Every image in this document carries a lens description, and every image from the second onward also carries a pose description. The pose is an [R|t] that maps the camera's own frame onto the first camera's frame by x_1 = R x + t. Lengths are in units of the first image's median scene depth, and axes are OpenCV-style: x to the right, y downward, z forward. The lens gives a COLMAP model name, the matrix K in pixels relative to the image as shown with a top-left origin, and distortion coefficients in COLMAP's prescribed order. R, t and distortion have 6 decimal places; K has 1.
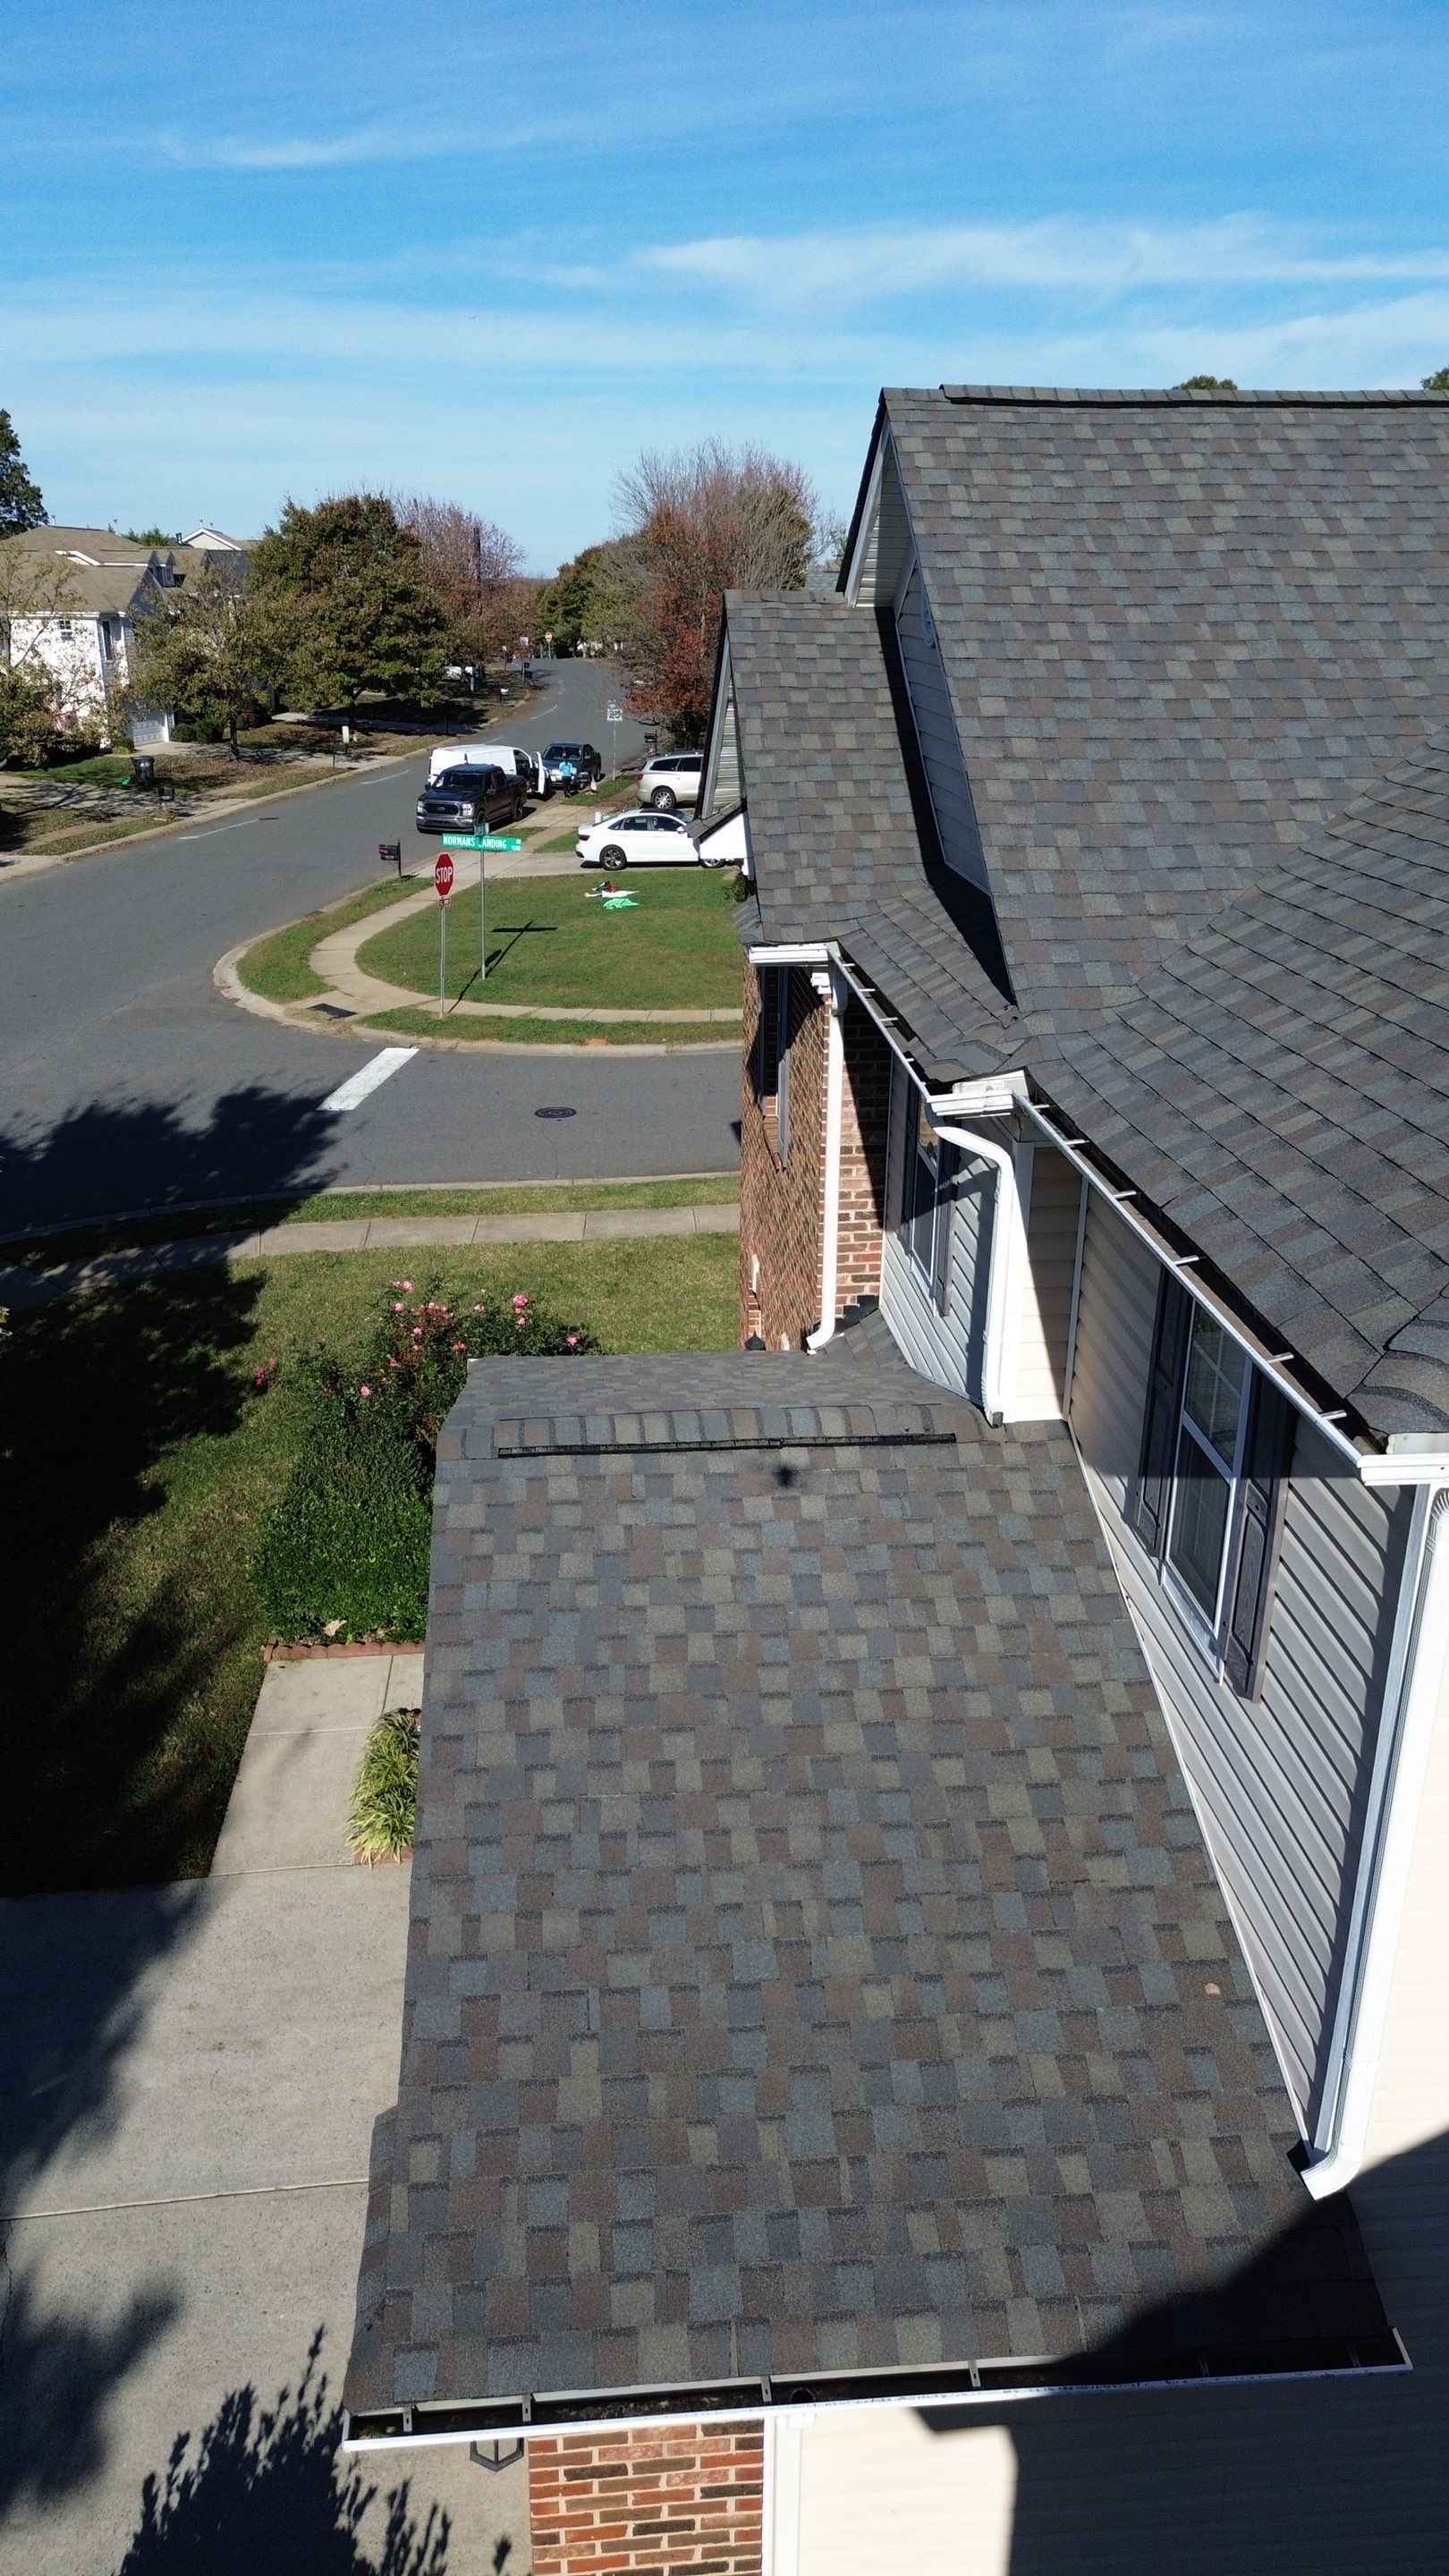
lens RADIAL K [[1816.8, 0, 712.5], [0, 1816.8, 1299.2], [0, 0, 1]] dist [0.060029, -0.045008]
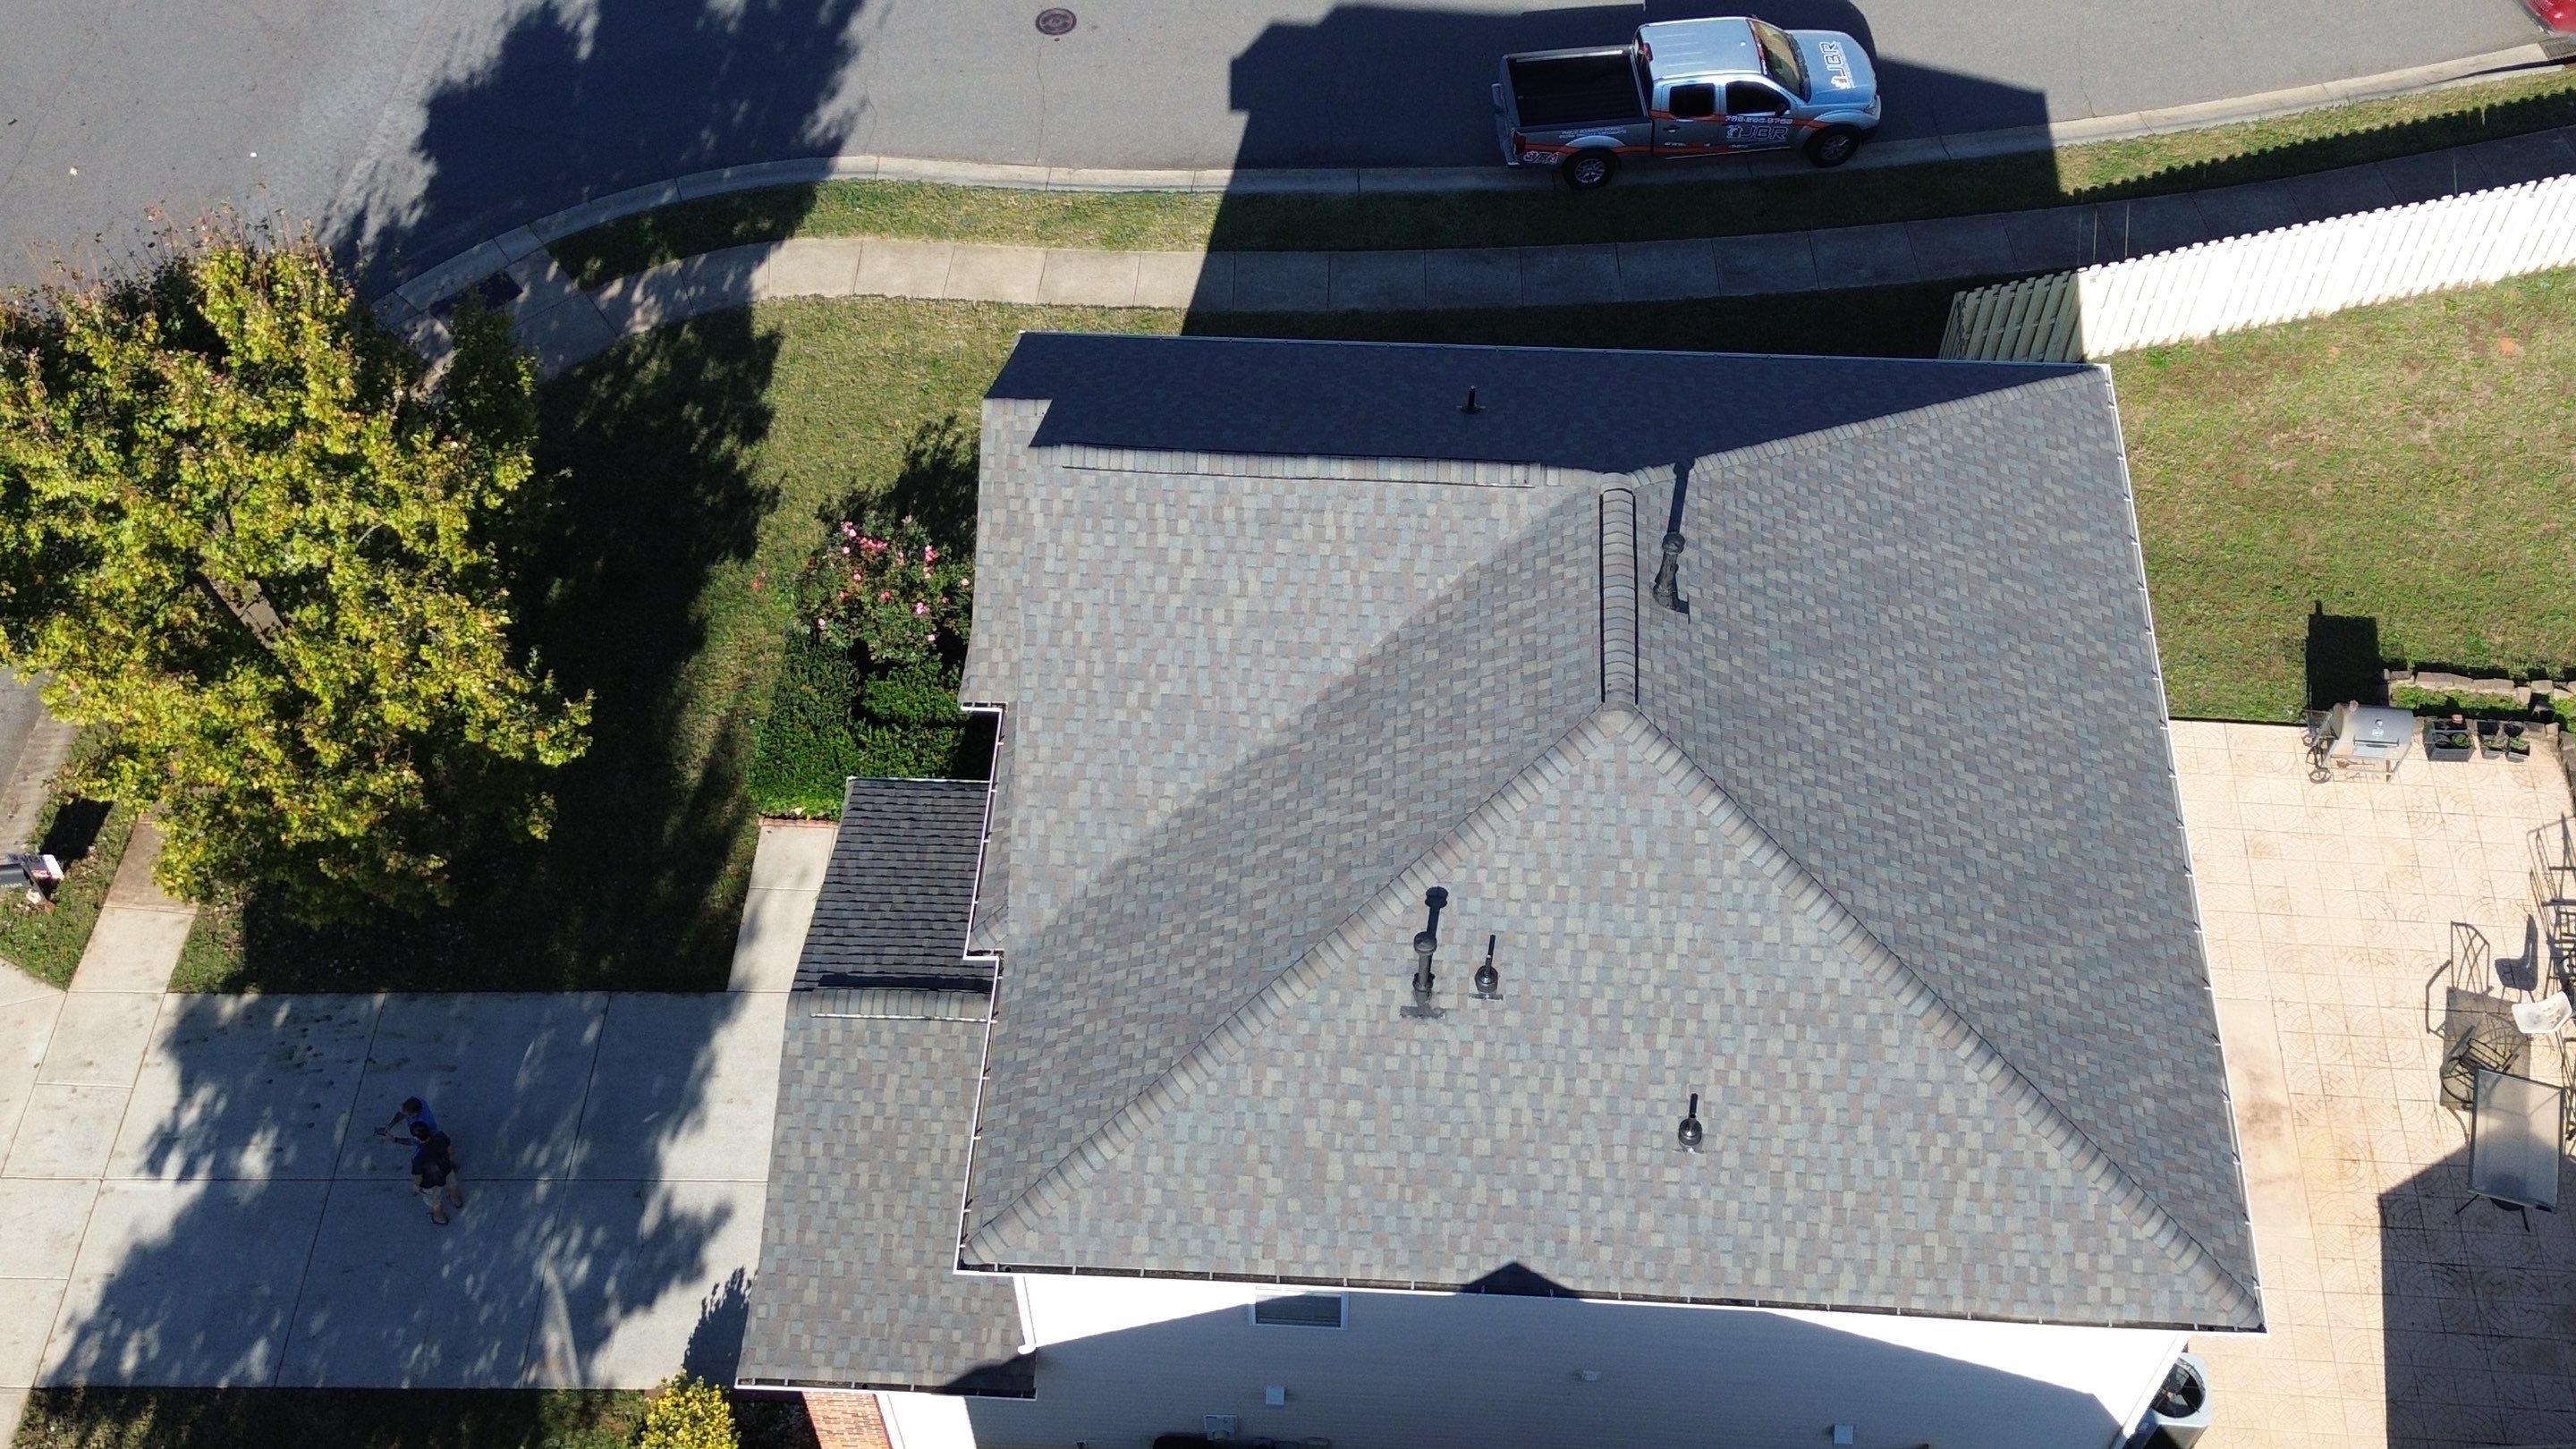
lens RADIAL K [[2735.8, 0, 1272.9], [0, 2735.8, 698.0], [0, 0, 1]] dist [0.085803, 0.000000]
pose [[0.989595, 0.105660, -0.097661, 0.845633], [-0.037028, 0.842923, 0.536758, -2.379170], [0.139035, -0.527557, 0.838065, -1.844027]]
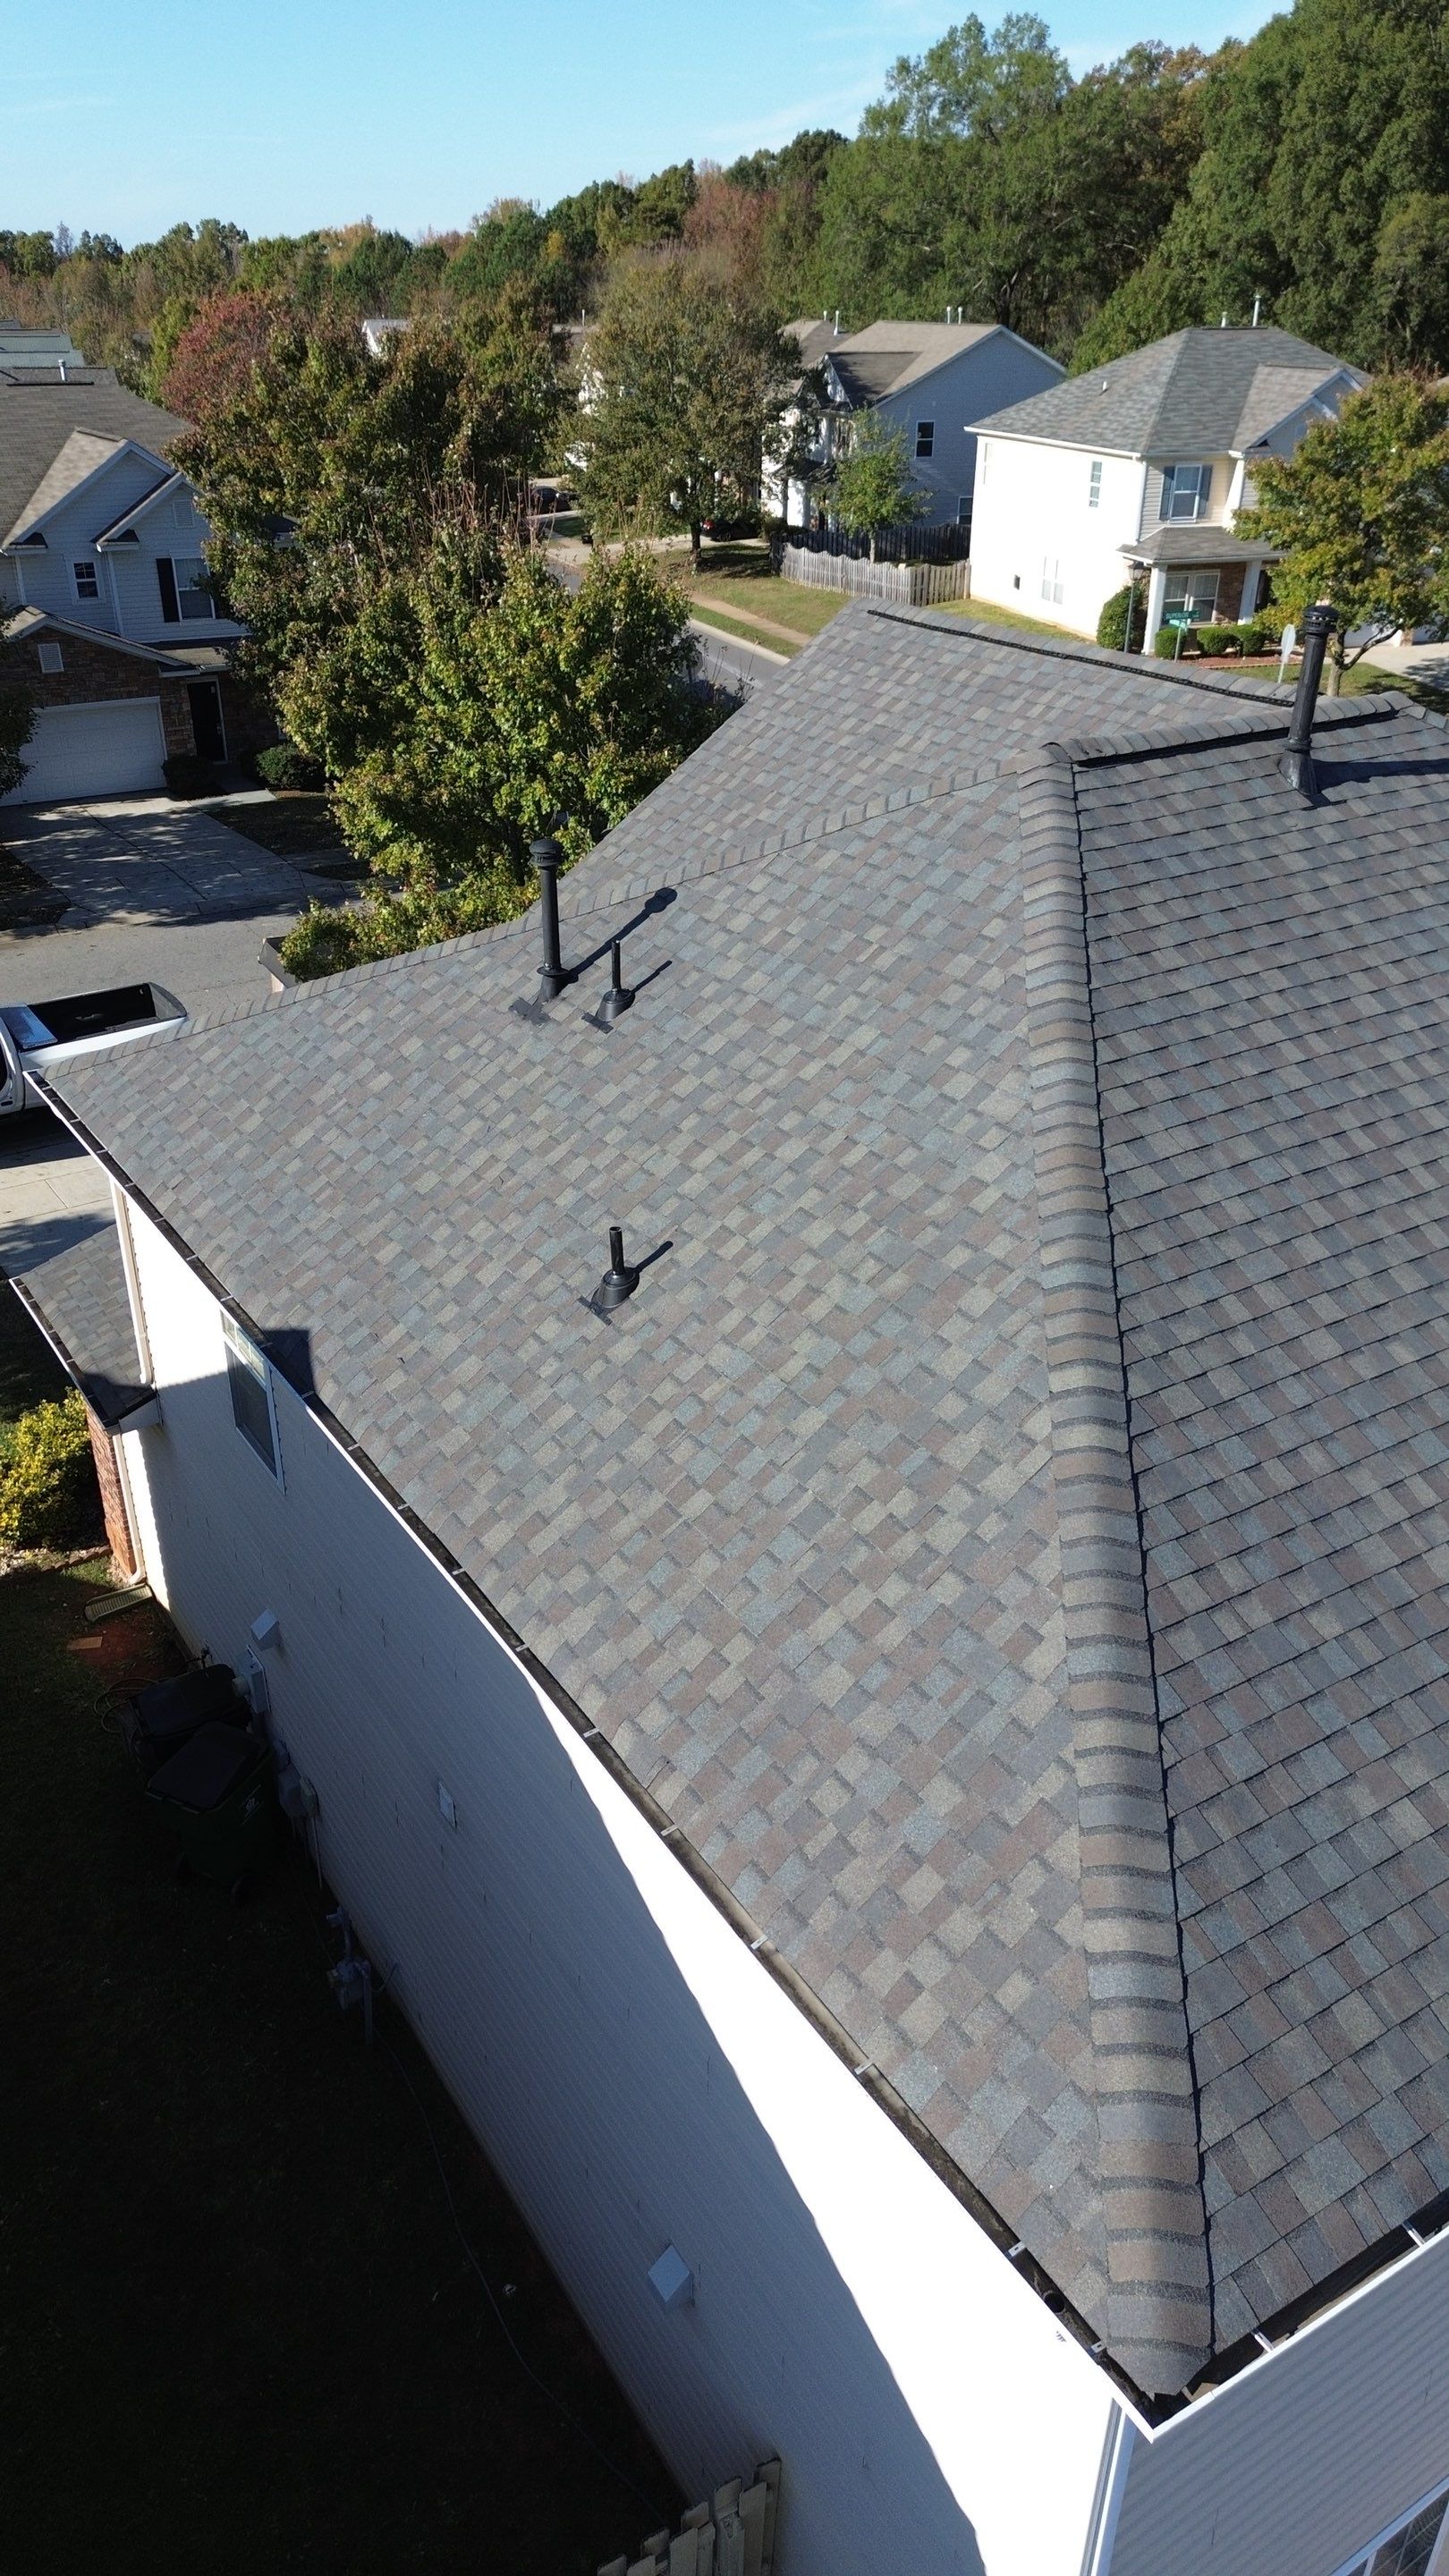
lens RADIAL K [[1816.8, 0, 709.3], [0, 1816.8, 1291.6], [0, 0, 1]] dist [0.060029, -0.045008]
pose [[0.457266, 0.418535, -0.784689, 2.066817], [-0.319151, 0.900790, 0.294481, -0.513784], [0.830091, 0.115778, 0.545476, 0.158491]]
